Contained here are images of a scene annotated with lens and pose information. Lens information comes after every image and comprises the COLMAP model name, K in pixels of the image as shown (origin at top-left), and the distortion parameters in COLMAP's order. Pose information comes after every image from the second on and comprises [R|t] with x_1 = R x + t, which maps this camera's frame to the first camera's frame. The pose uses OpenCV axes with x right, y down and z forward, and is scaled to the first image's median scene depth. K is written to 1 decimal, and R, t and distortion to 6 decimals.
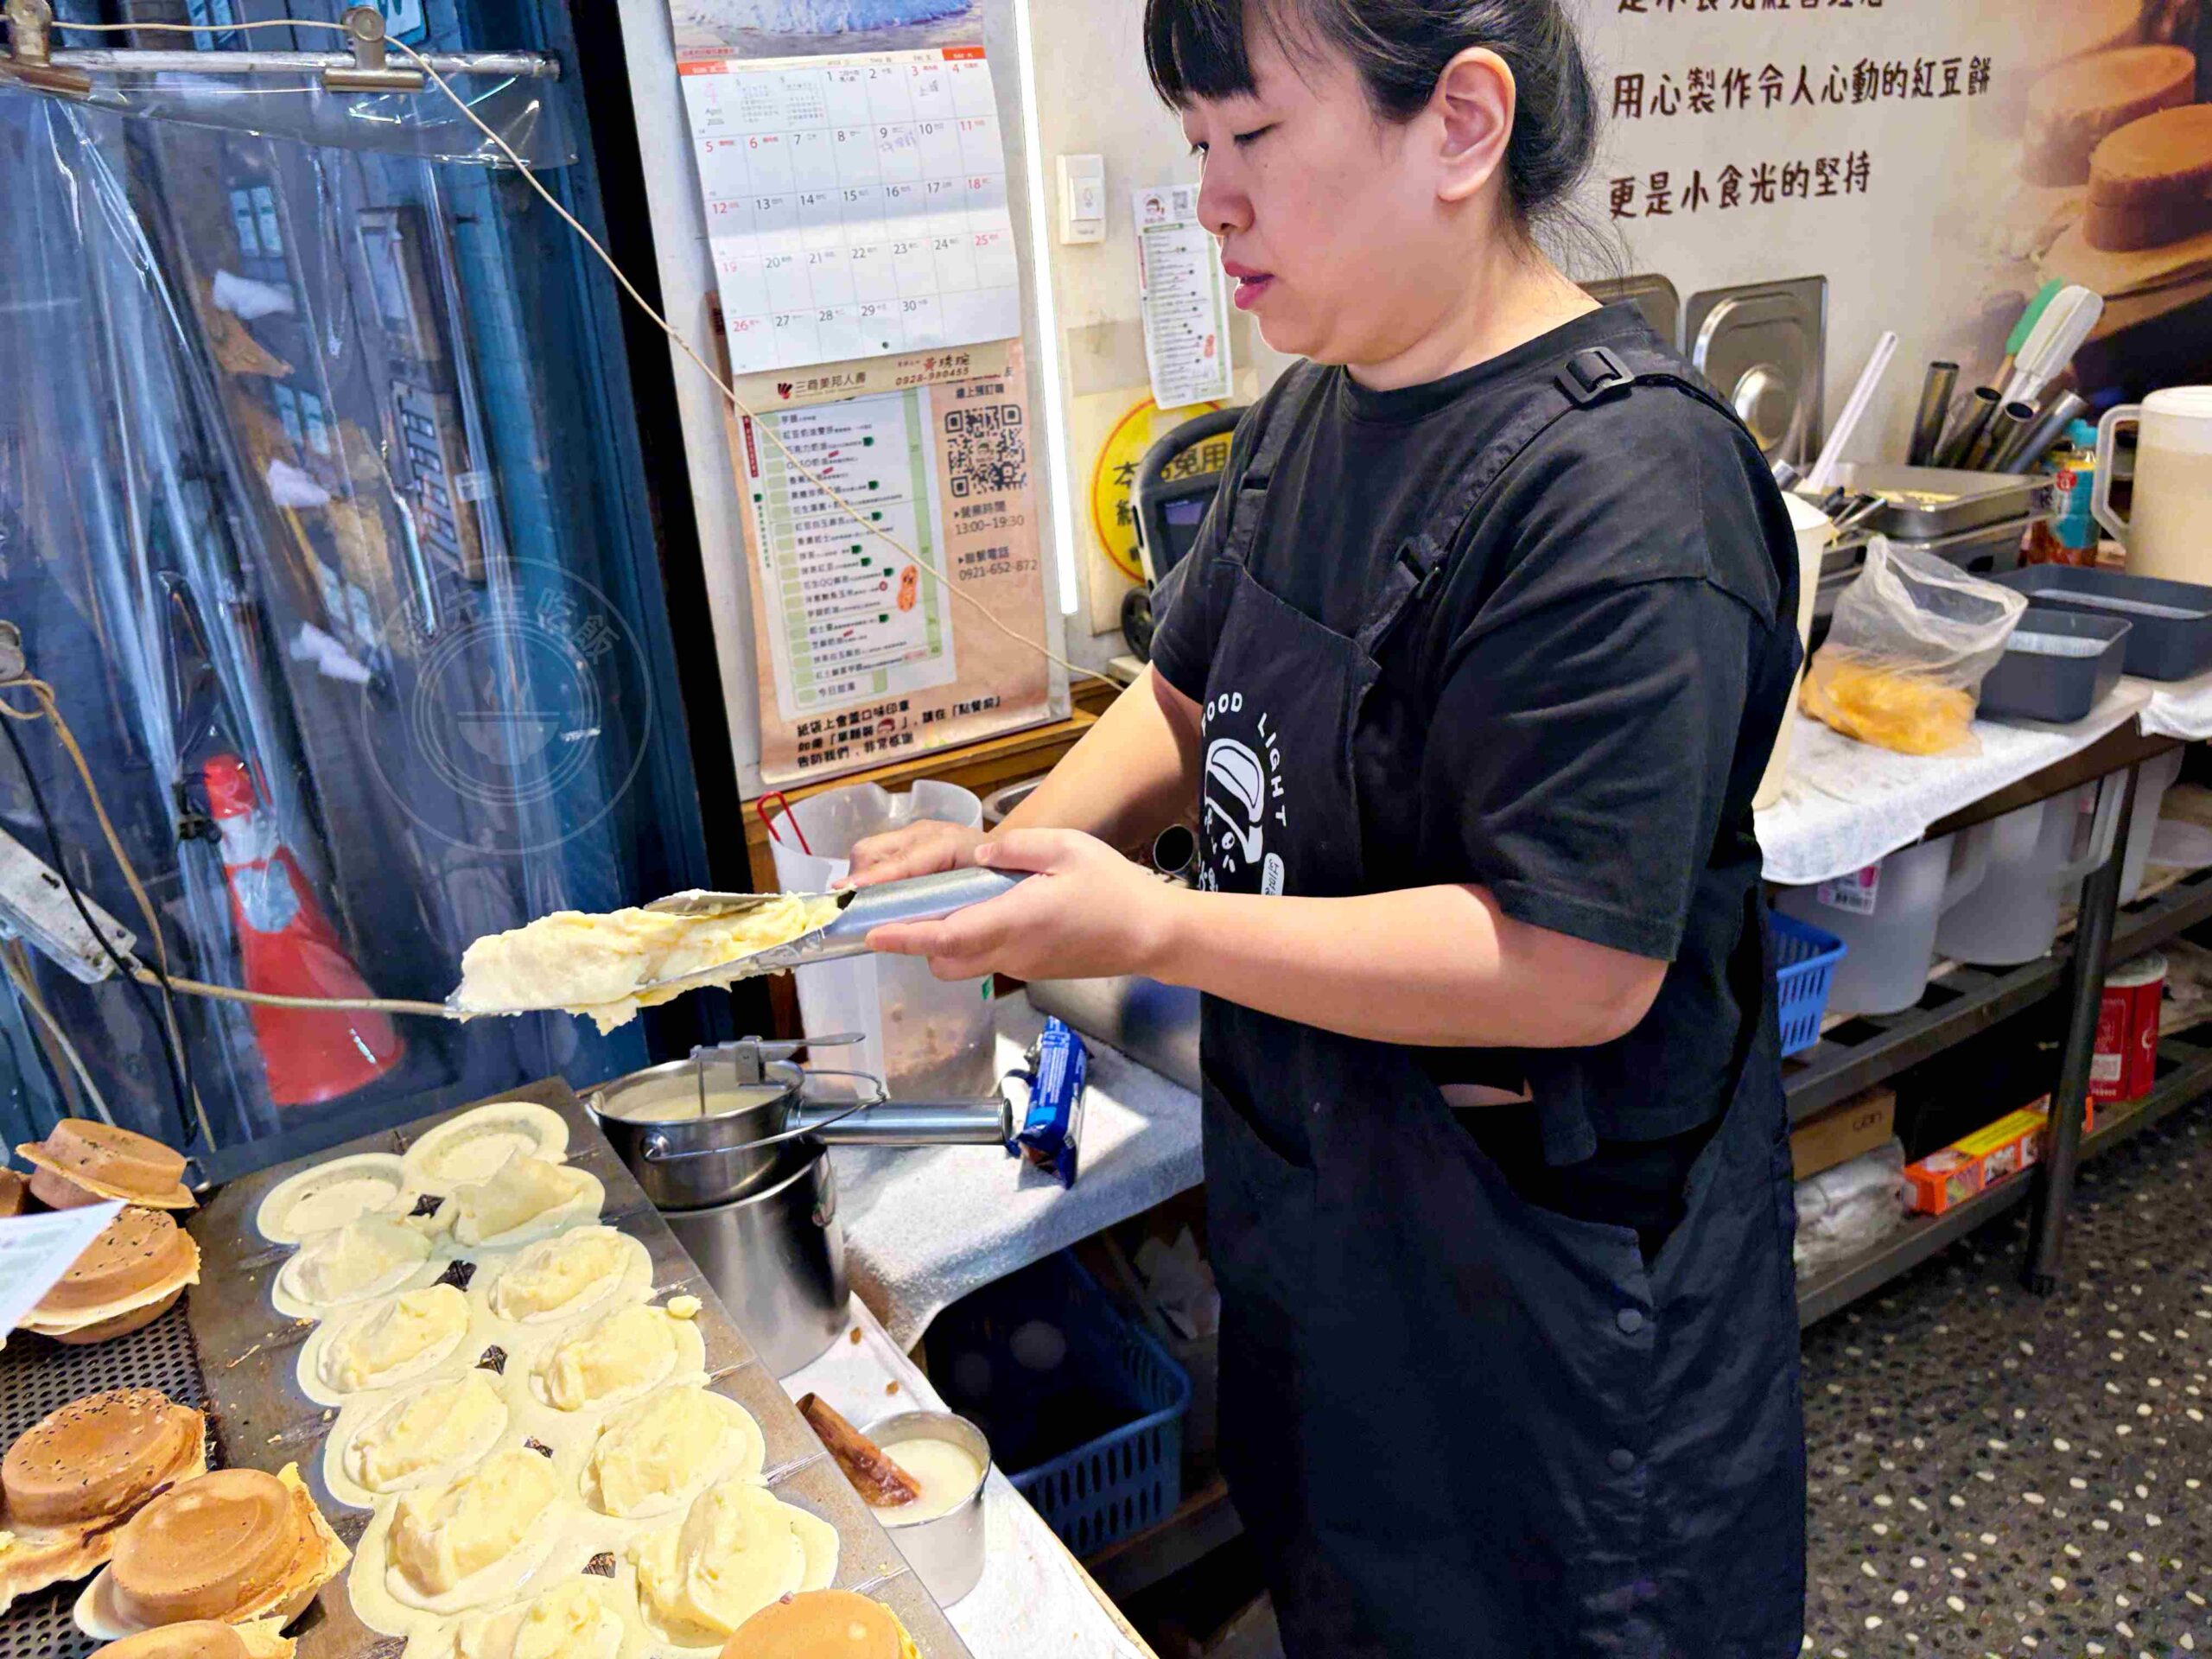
lens RADIAL K [[1639.6, 0, 1089.0], [0, 1639.6, 834.9], [0, 0, 1]] dist [0.045905, -0.067194]
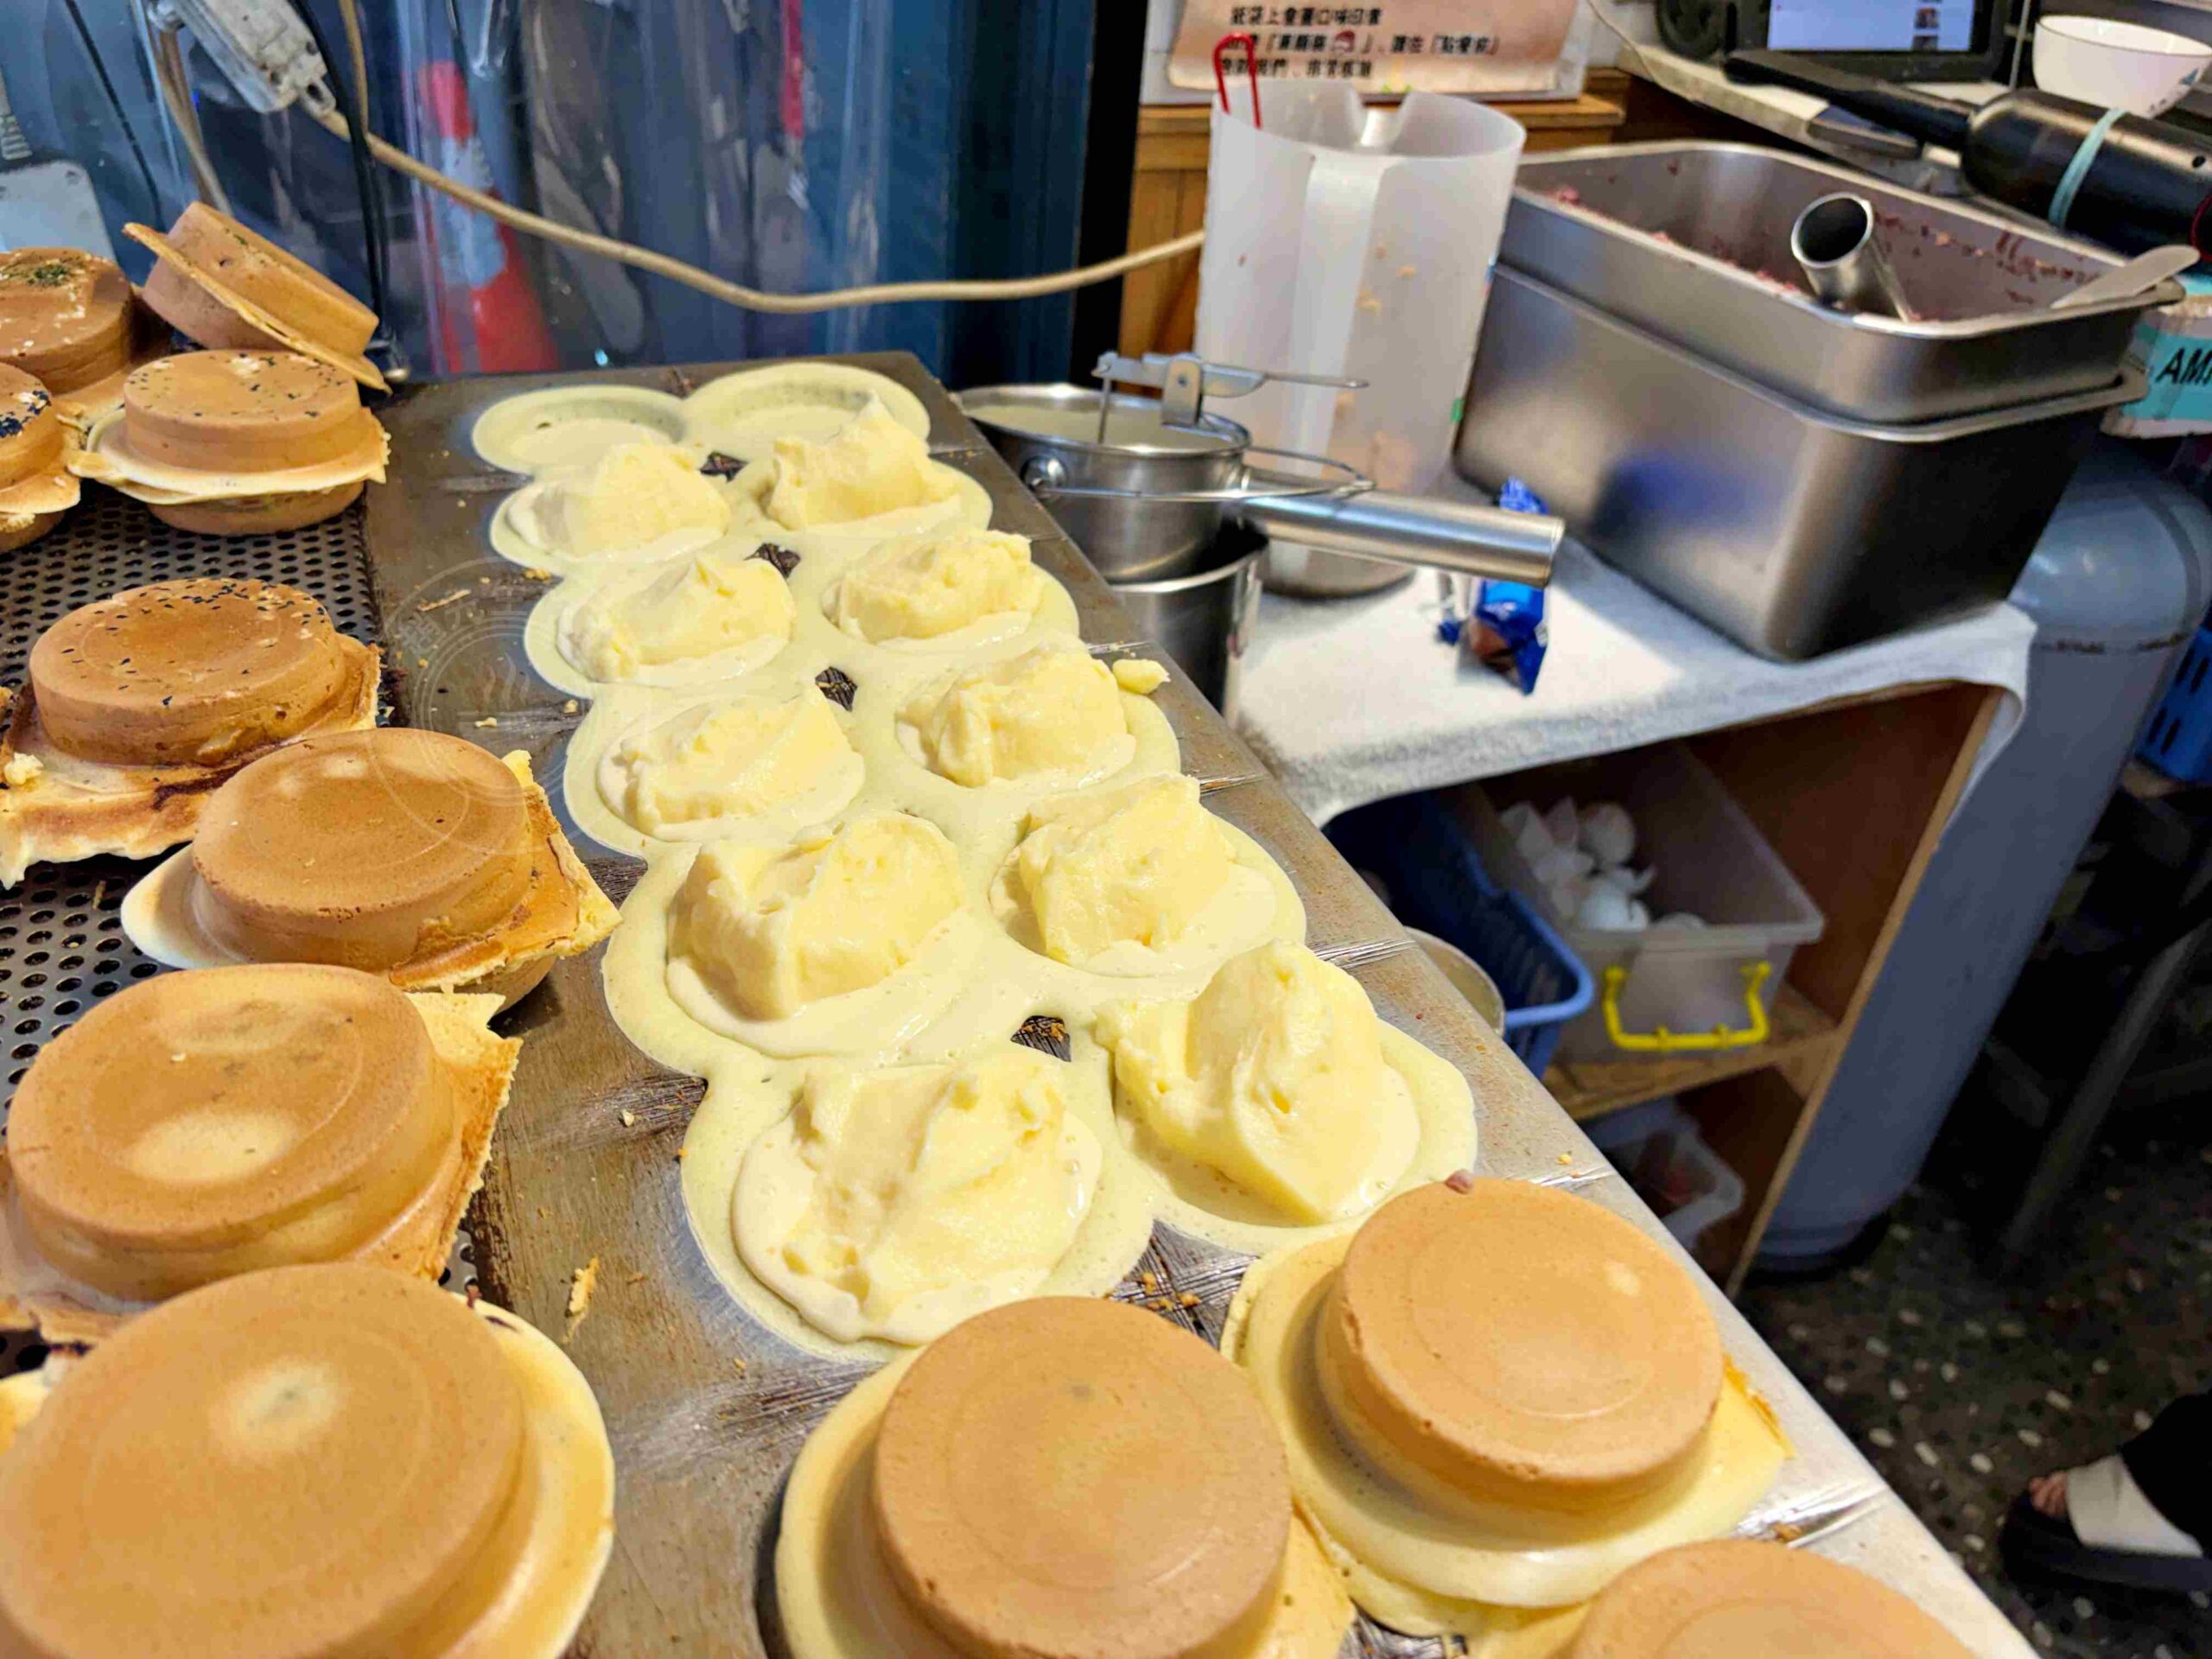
lens RADIAL K [[1674.3, 0, 1120.4], [0, 1674.3, 837.2], [0, 0, 1]] dist [0.017206, -0.024185]
pose [[0.974993, 0.217668, -0.044830, -0.226689], [-0.199968, 0.947273, 0.250372, 0.202635], [0.096964, -0.235146, 0.967111, 0.412876]]
